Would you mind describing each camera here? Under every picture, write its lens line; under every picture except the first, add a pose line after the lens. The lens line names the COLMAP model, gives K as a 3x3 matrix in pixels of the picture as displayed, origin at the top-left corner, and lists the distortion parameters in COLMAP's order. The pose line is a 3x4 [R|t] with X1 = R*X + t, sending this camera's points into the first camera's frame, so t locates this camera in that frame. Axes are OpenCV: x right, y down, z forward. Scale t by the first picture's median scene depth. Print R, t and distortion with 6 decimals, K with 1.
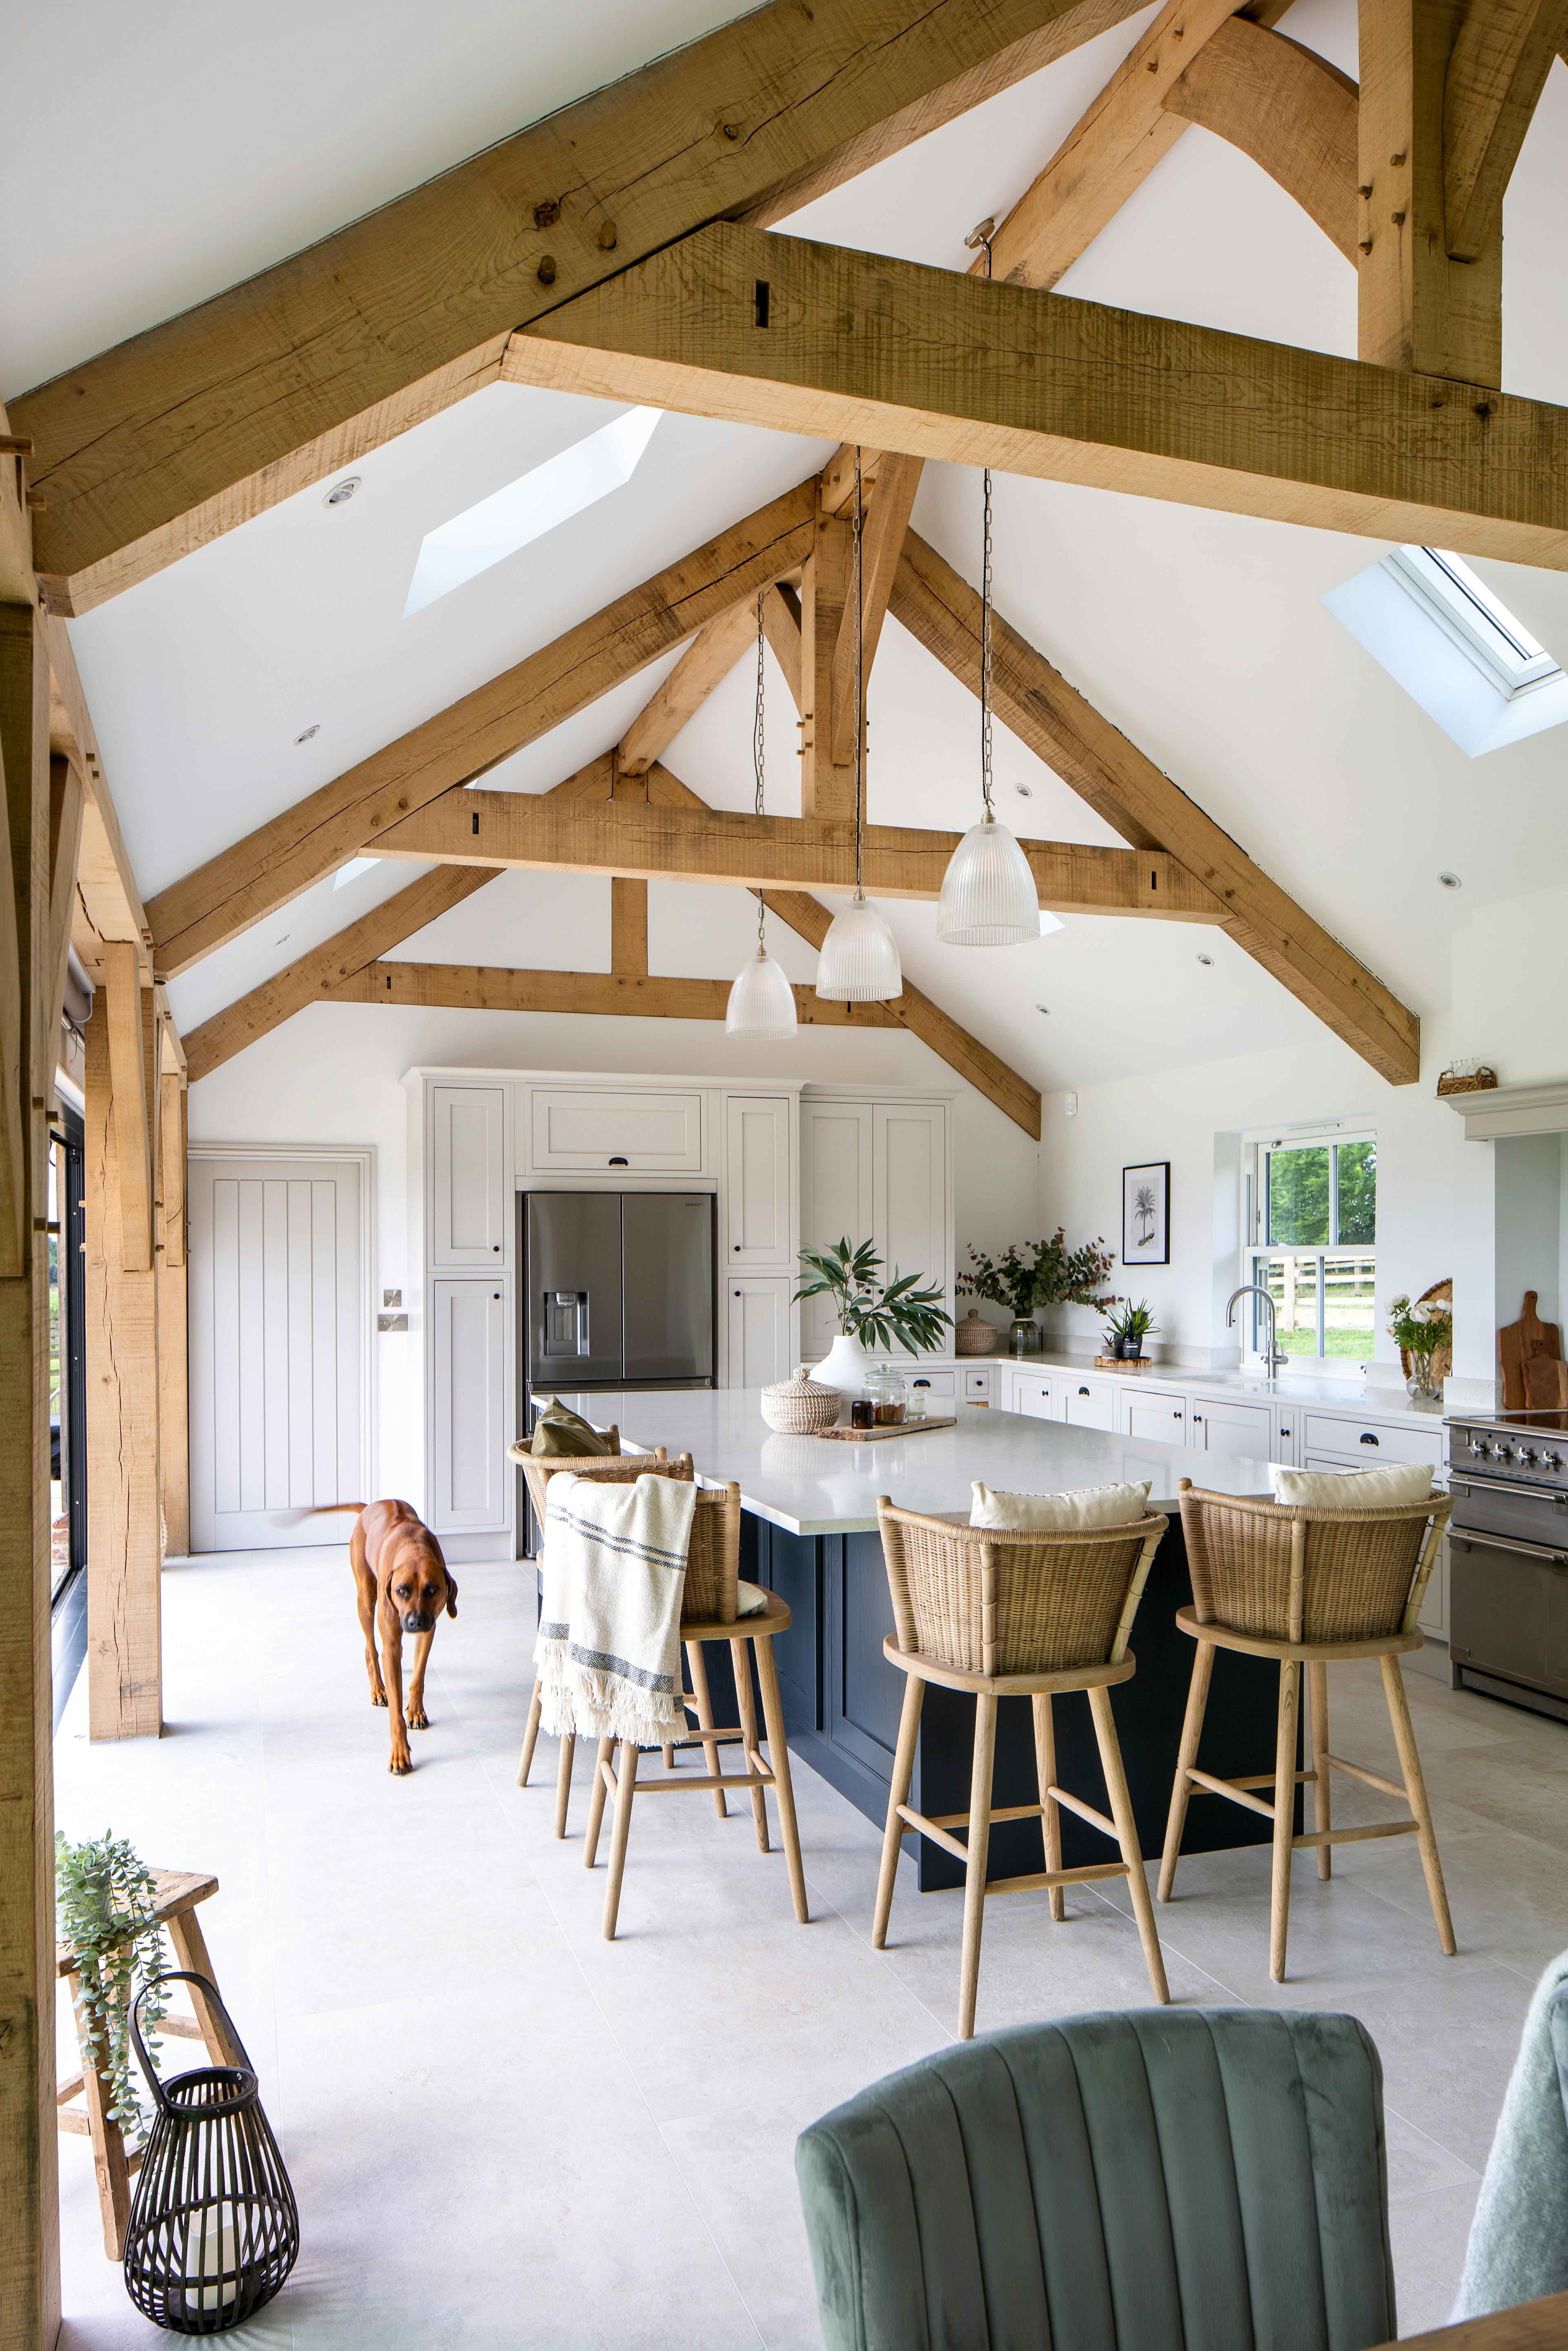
lens RADIAL K [[1616.9, 0, 825.6], [0, 1616.9, 1260.6], [0, 0, 1]] dist [-0.007318, 0.002234]
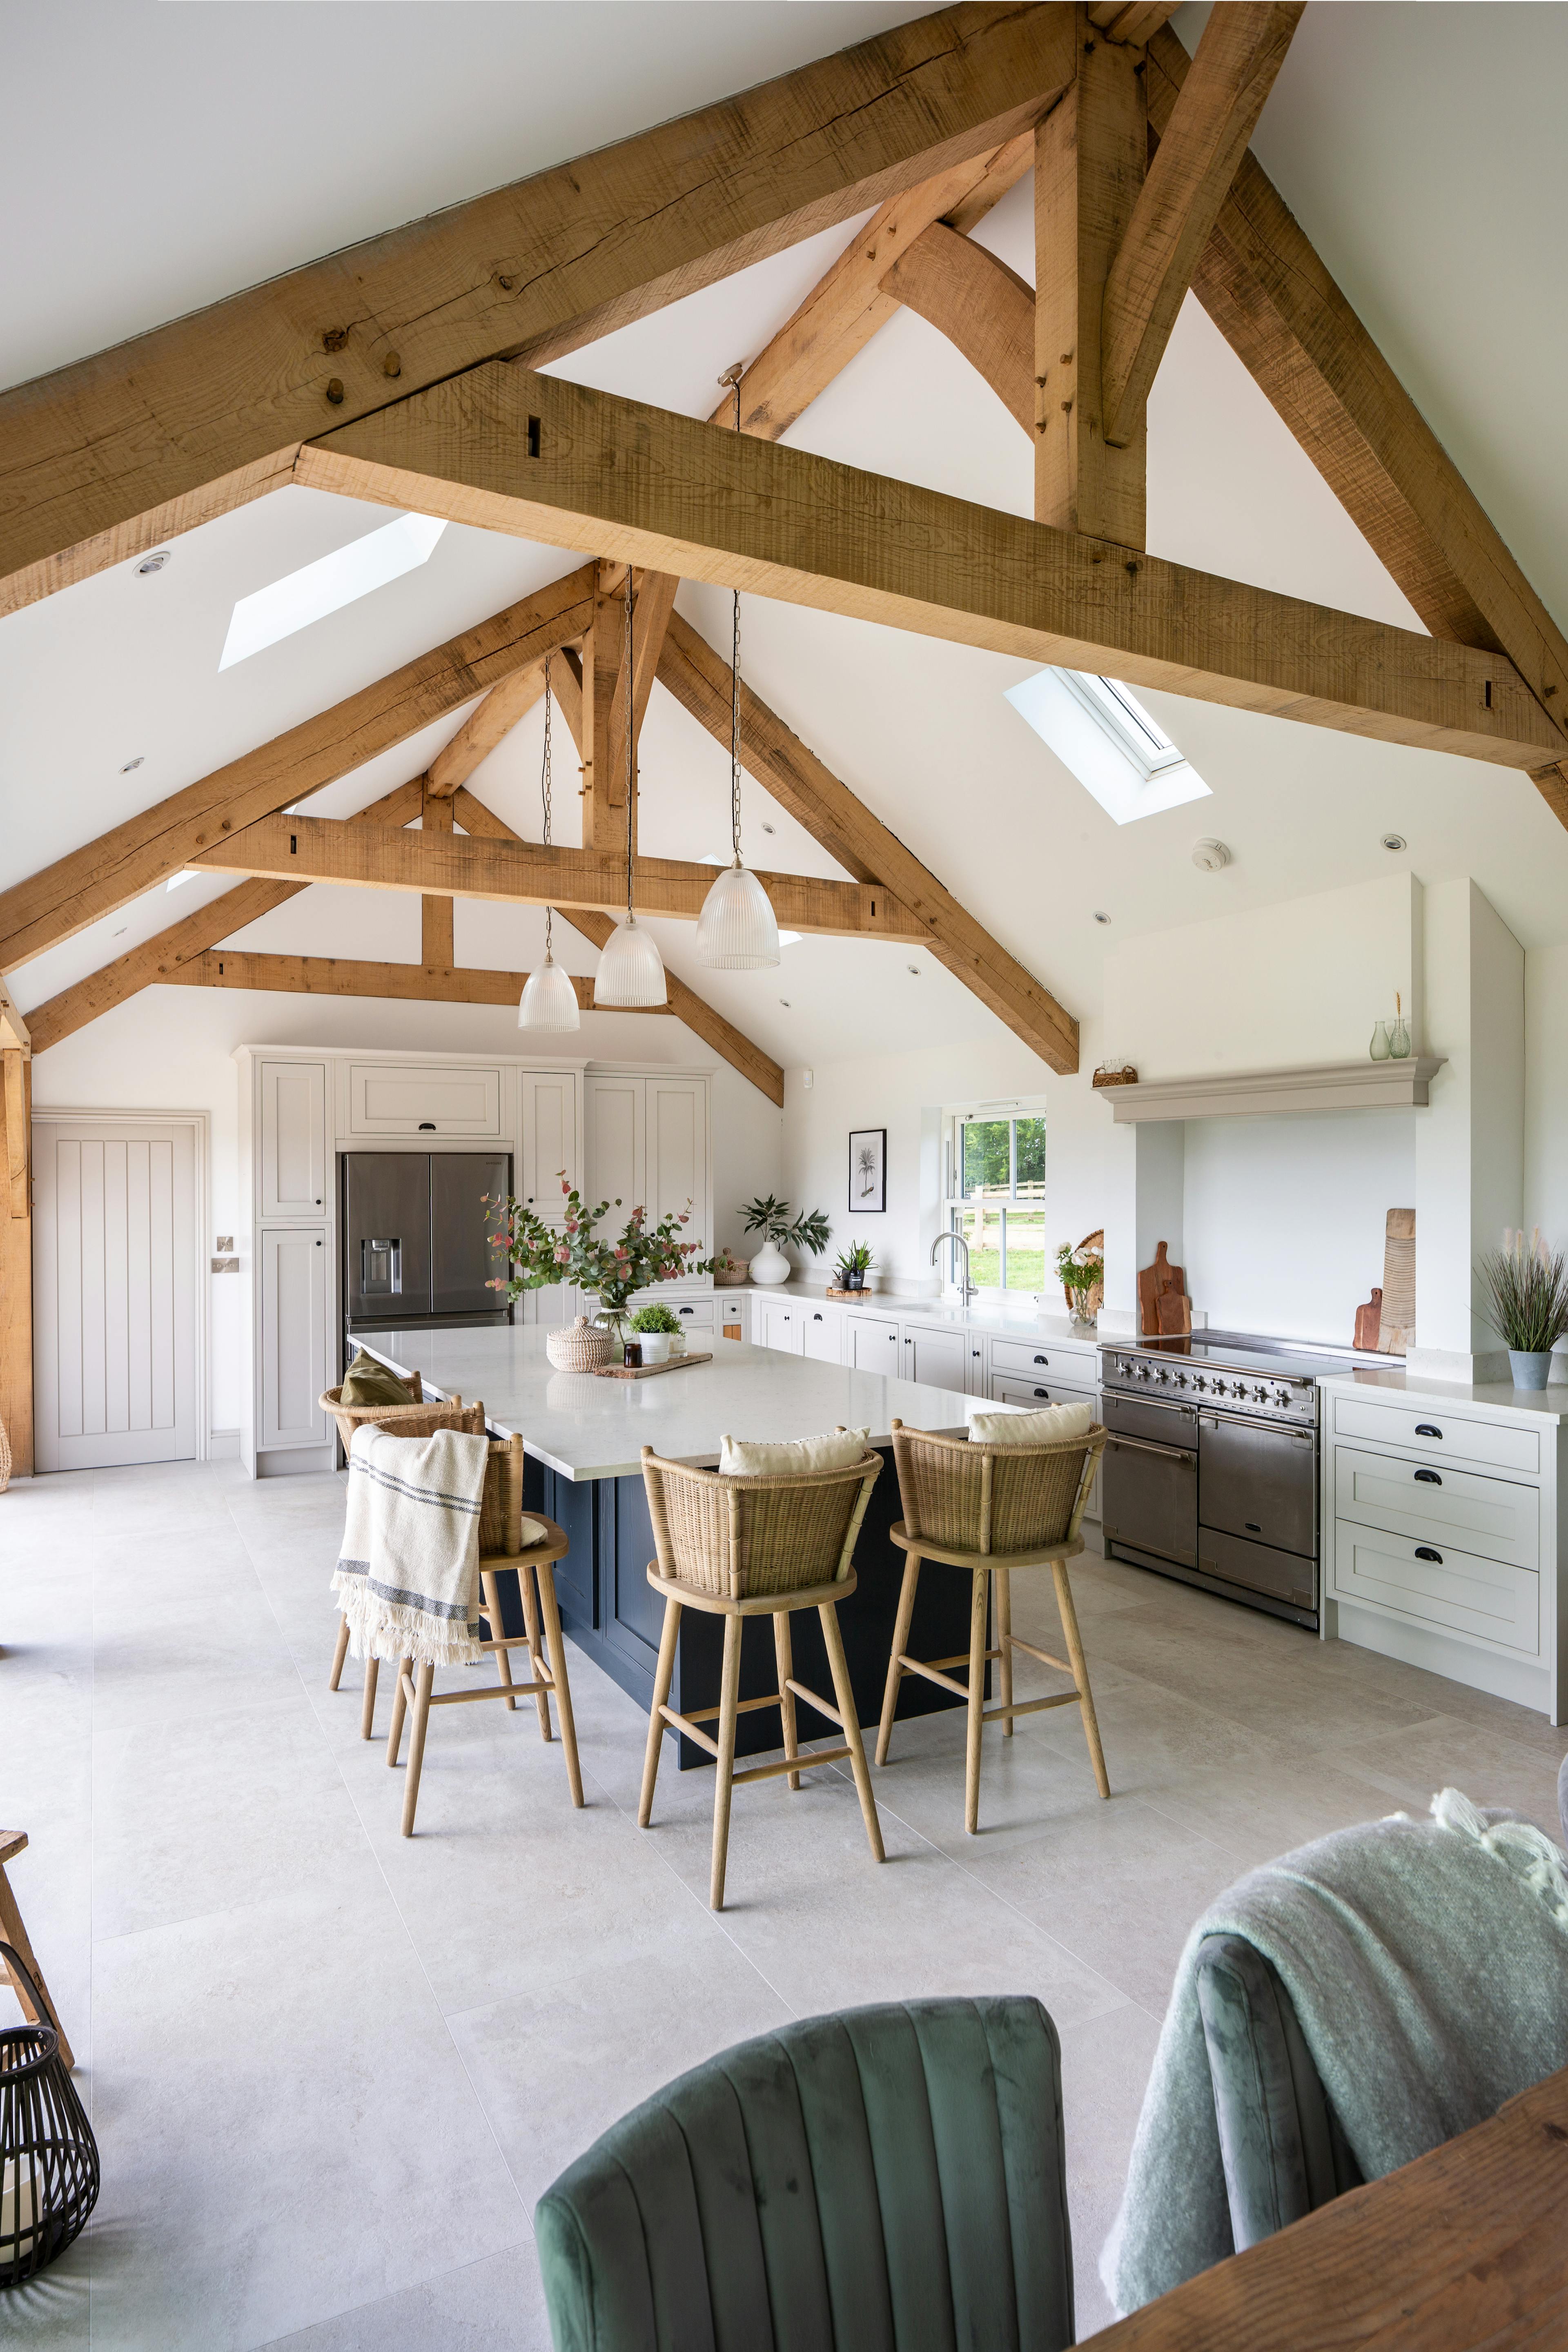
lens RADIAL K [[1305.0, 0, 819.7], [0, 1305.0, 1186.9], [0, 0, 1]] dist [-0.004964, 0.000046]
pose [[0.987525, -0.000748, 0.157460, 0.010127], [0.000508, 0.999999, 0.001562, -0.042632], [-0.157461, -0.001462, 0.987524, 0.038192]]
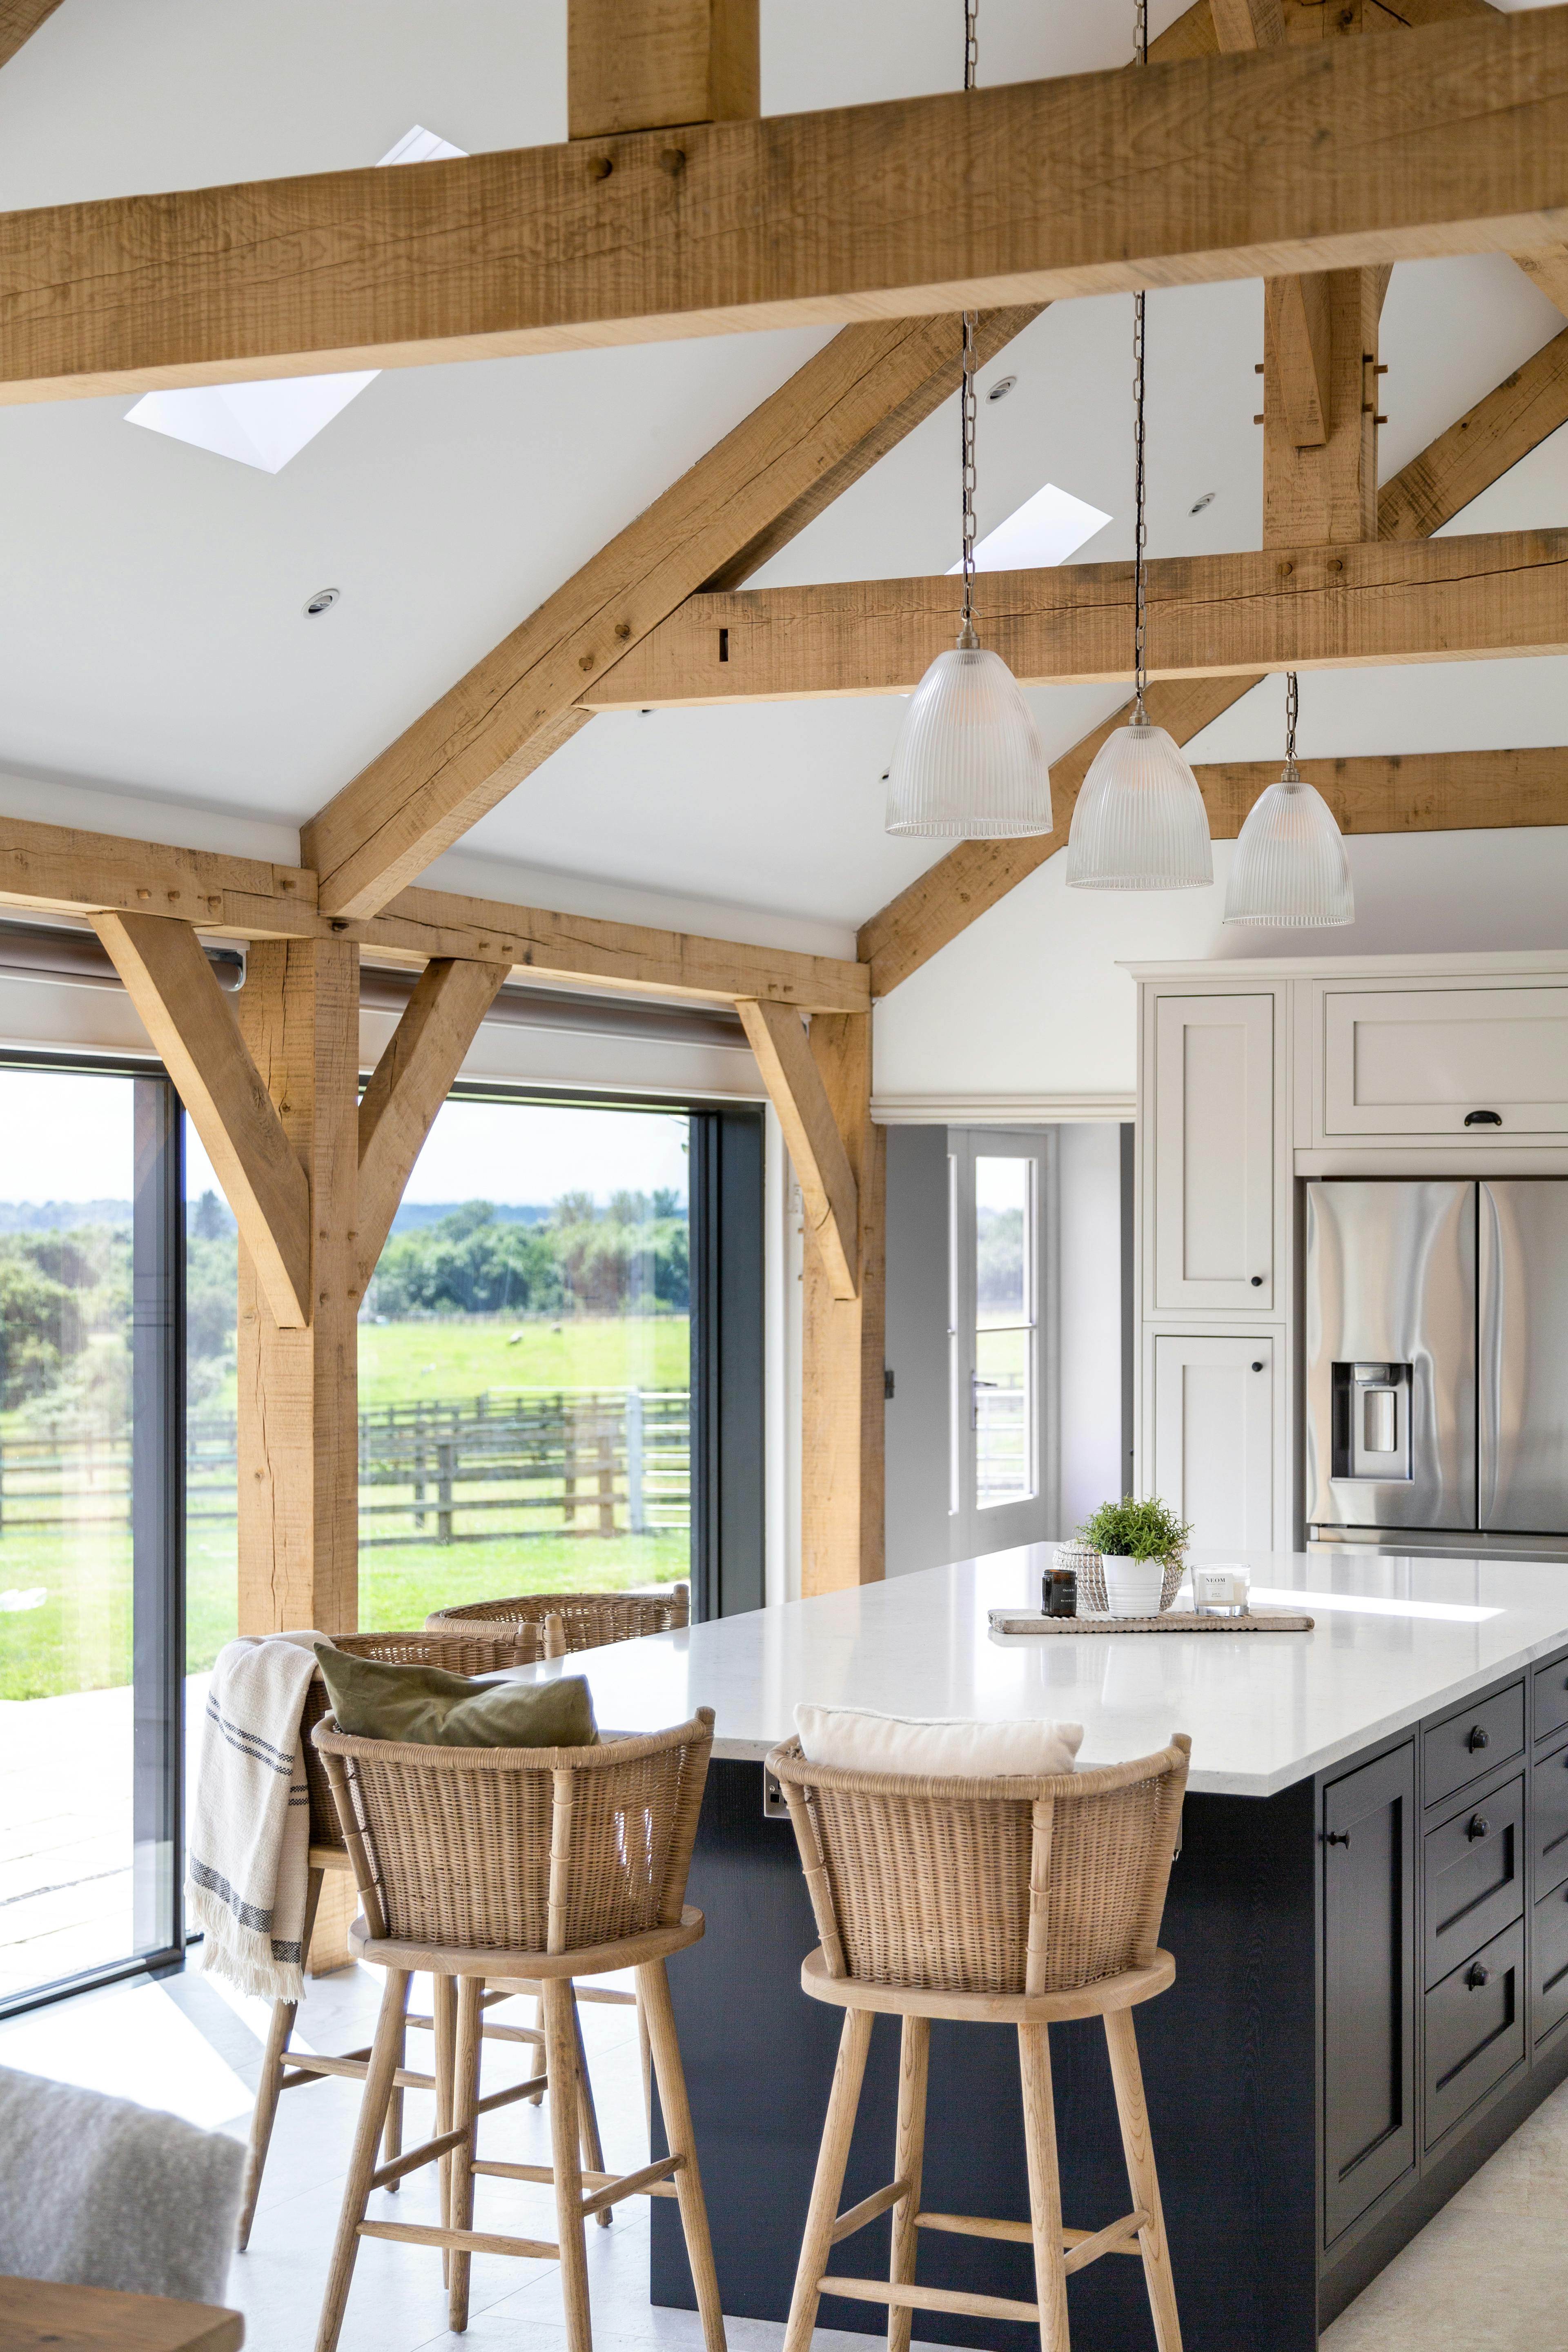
lens RADIAL K [[3706.2, 0, 784.0], [0, 3706.2, 1176.0], [0, 0, 1]] dist [0.021240, -0.008610]
pose [[0.726384, -0.001722, -0.687287, 1.227517], [-0.007043, 0.999926, -0.009949, -0.065635], [0.687253, 0.012067, 0.726318, -0.085975]]
